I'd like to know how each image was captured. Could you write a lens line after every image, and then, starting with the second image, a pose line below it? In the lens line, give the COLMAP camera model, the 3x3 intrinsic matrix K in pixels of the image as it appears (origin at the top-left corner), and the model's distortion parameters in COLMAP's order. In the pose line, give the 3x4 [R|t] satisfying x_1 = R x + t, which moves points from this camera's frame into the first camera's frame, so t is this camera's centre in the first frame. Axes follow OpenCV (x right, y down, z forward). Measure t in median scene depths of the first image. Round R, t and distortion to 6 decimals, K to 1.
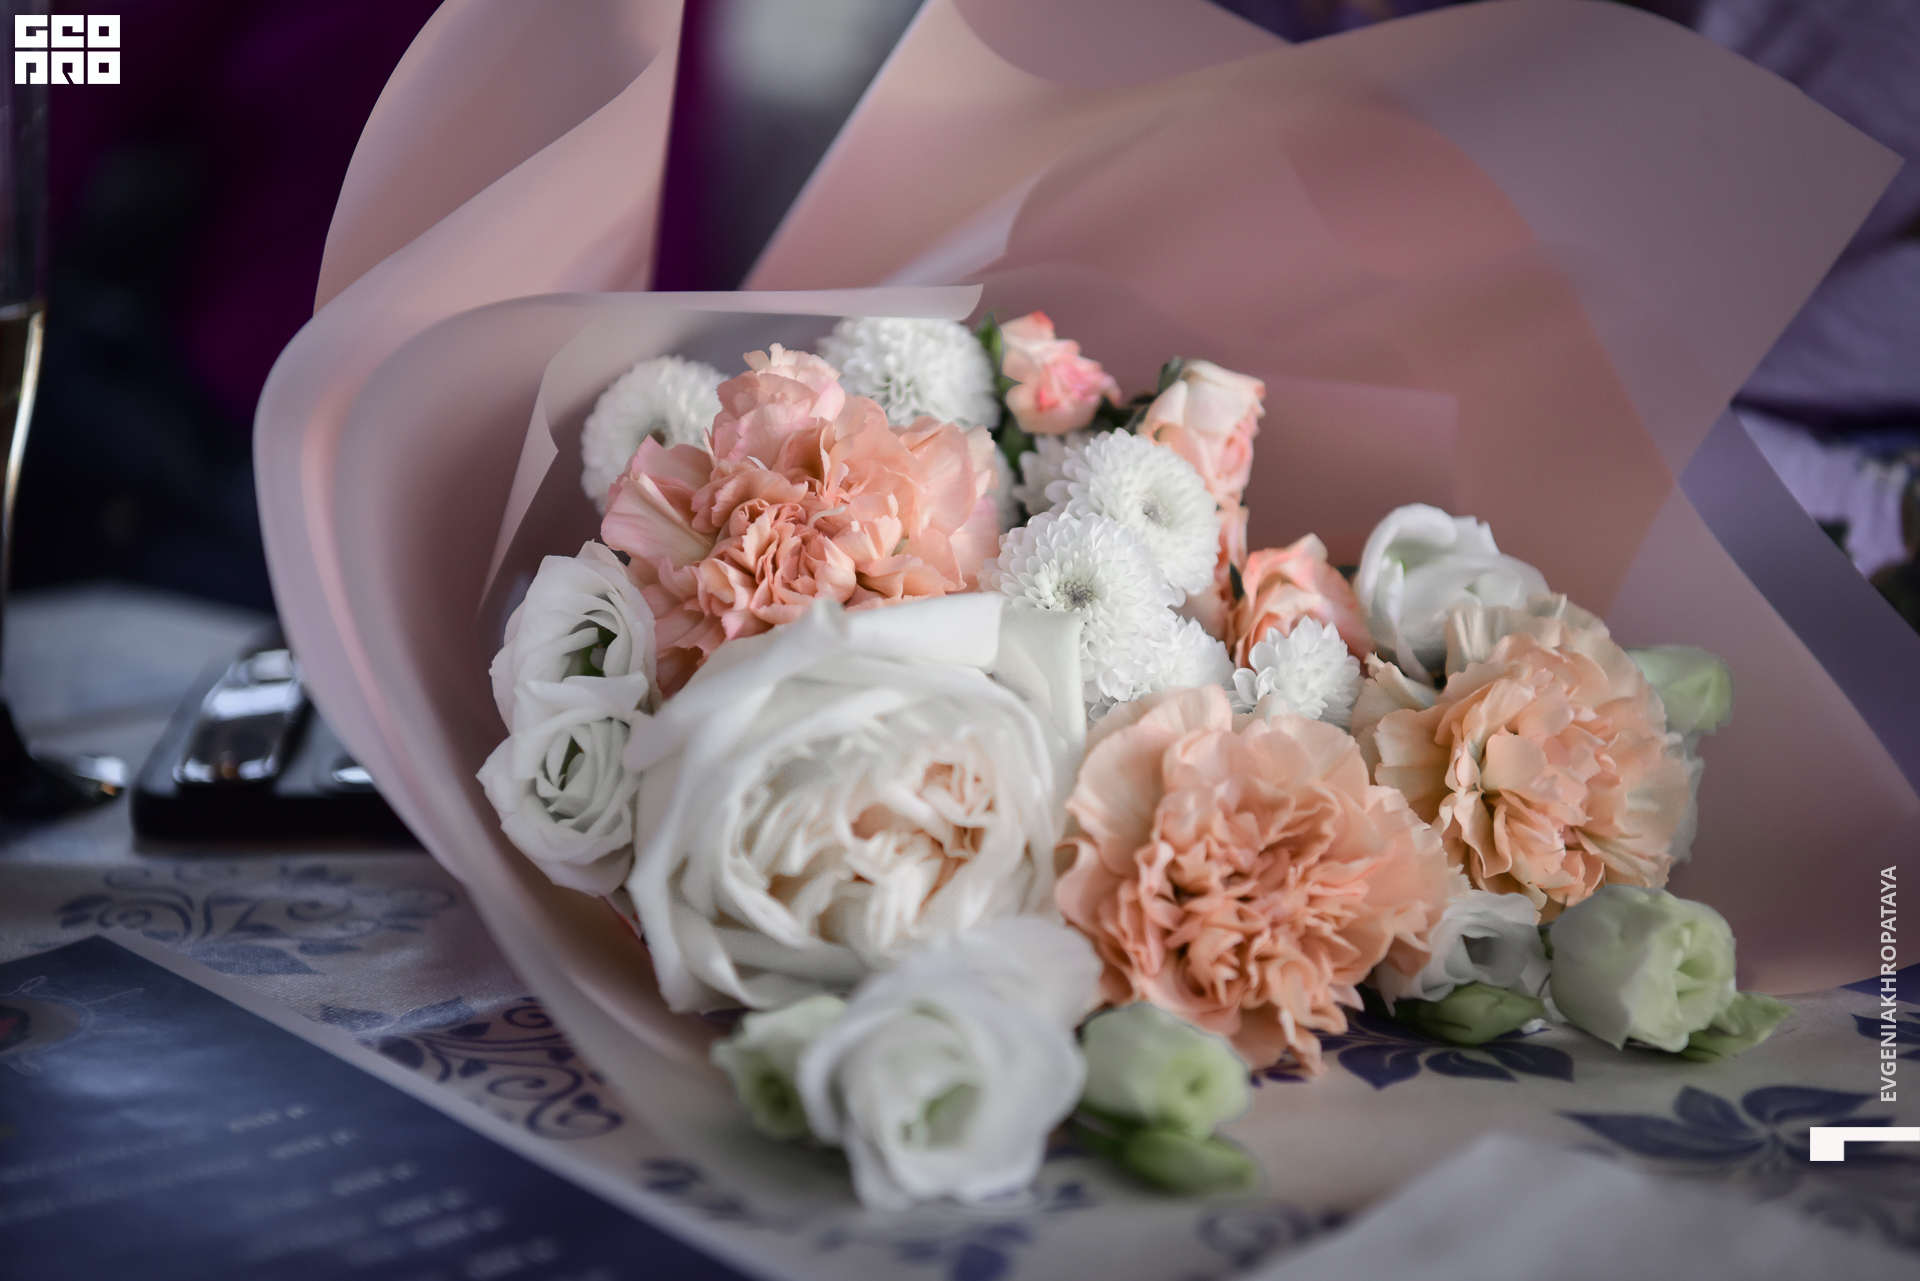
lens RADIAL K [[3633.4, 0, 960.0], [0, 3633.4, 640.5], [0, 0, 1]] dist [0.285667, 0.145251]
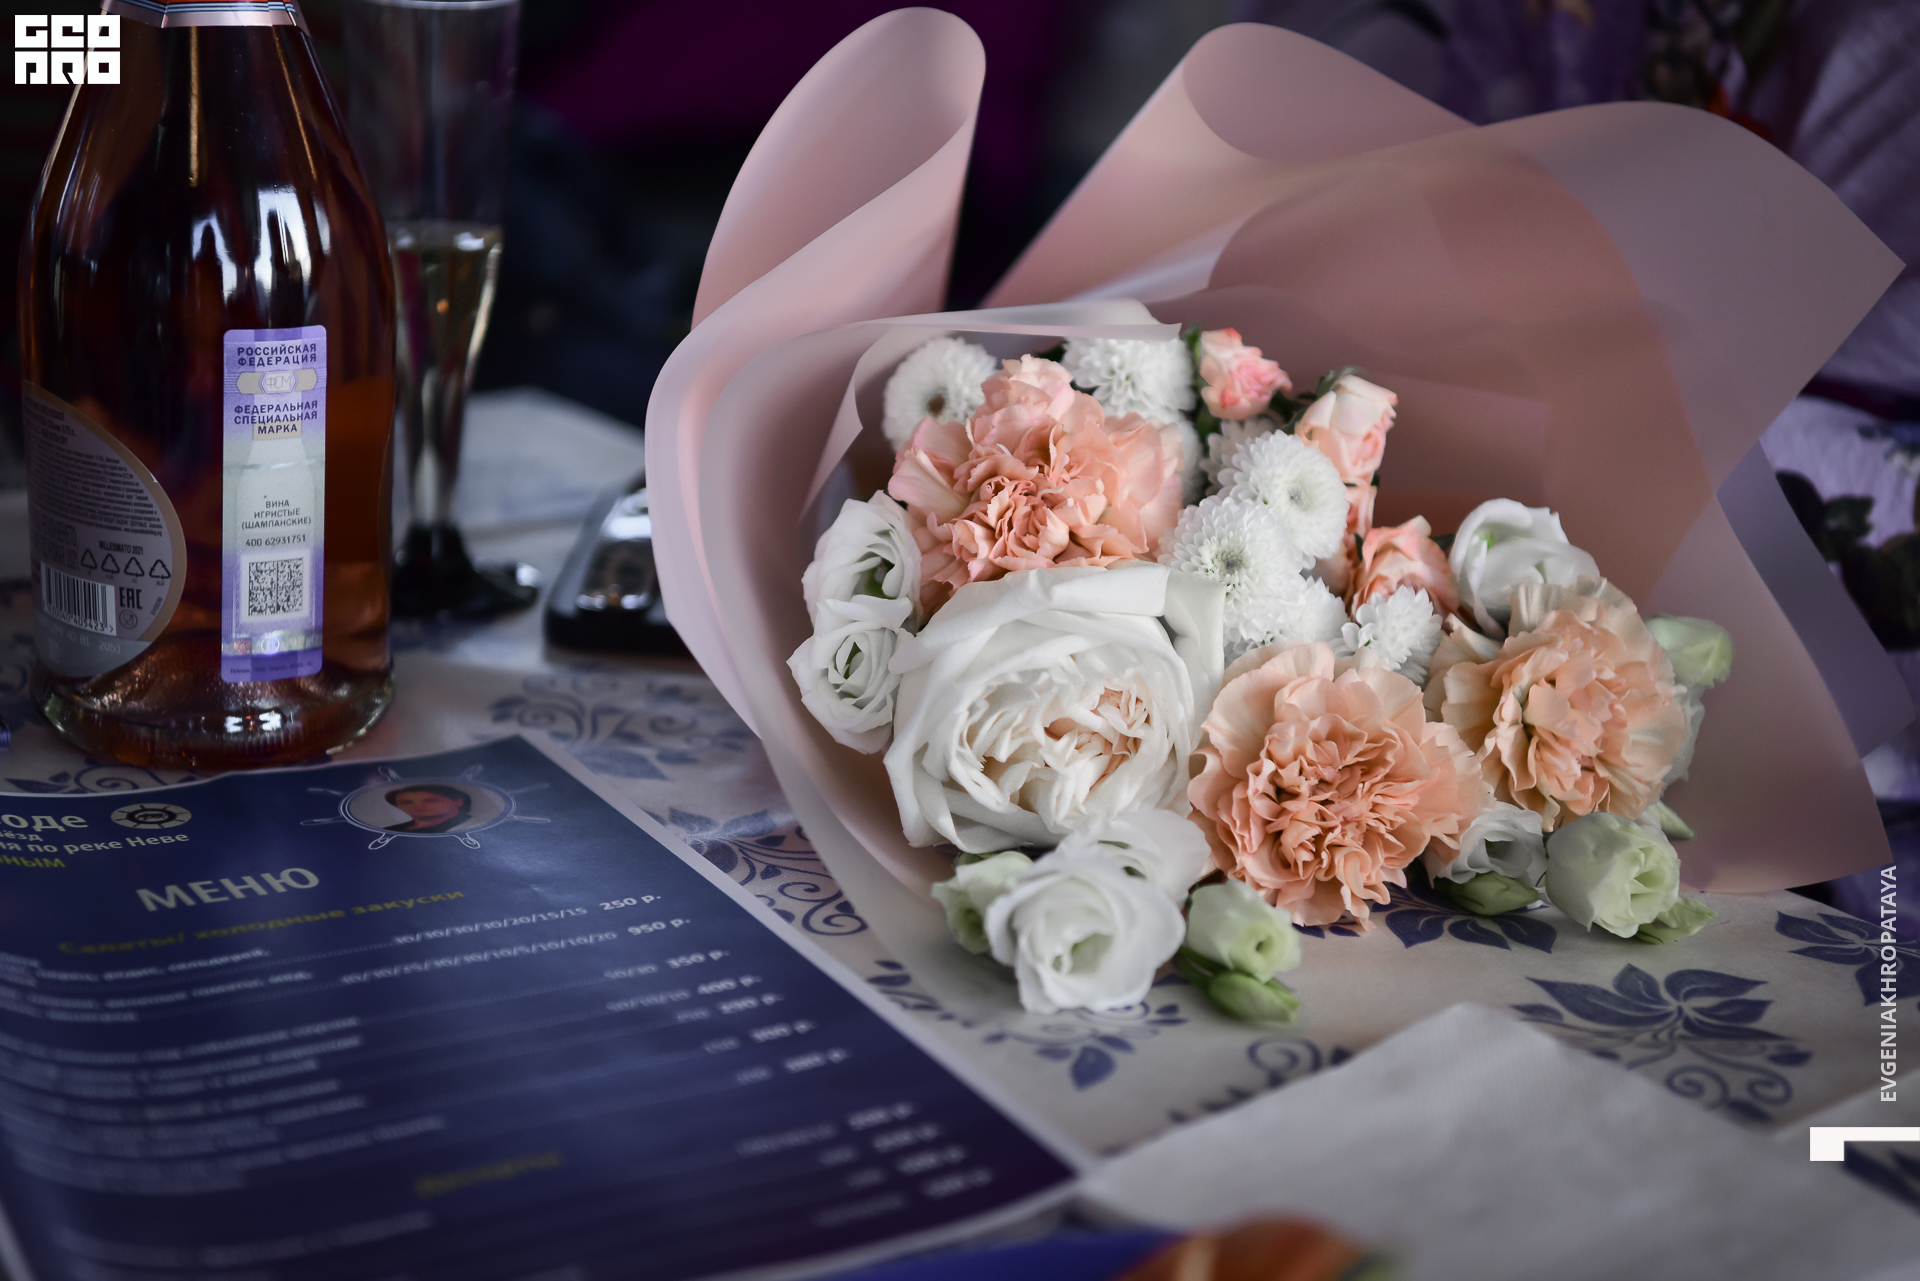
lens RADIAL K [[3633.4, 0, 960.0], [0, 3633.4, 640.5], [0, 0, 1]] dist [0.285667, 0.145251]
pose [[0.992225, 0.082125, -0.093516, 0.062182], [-0.070772, 0.990388, 0.118842, -0.139370], [0.102377, -0.111300, 0.988500, -0.363439]]
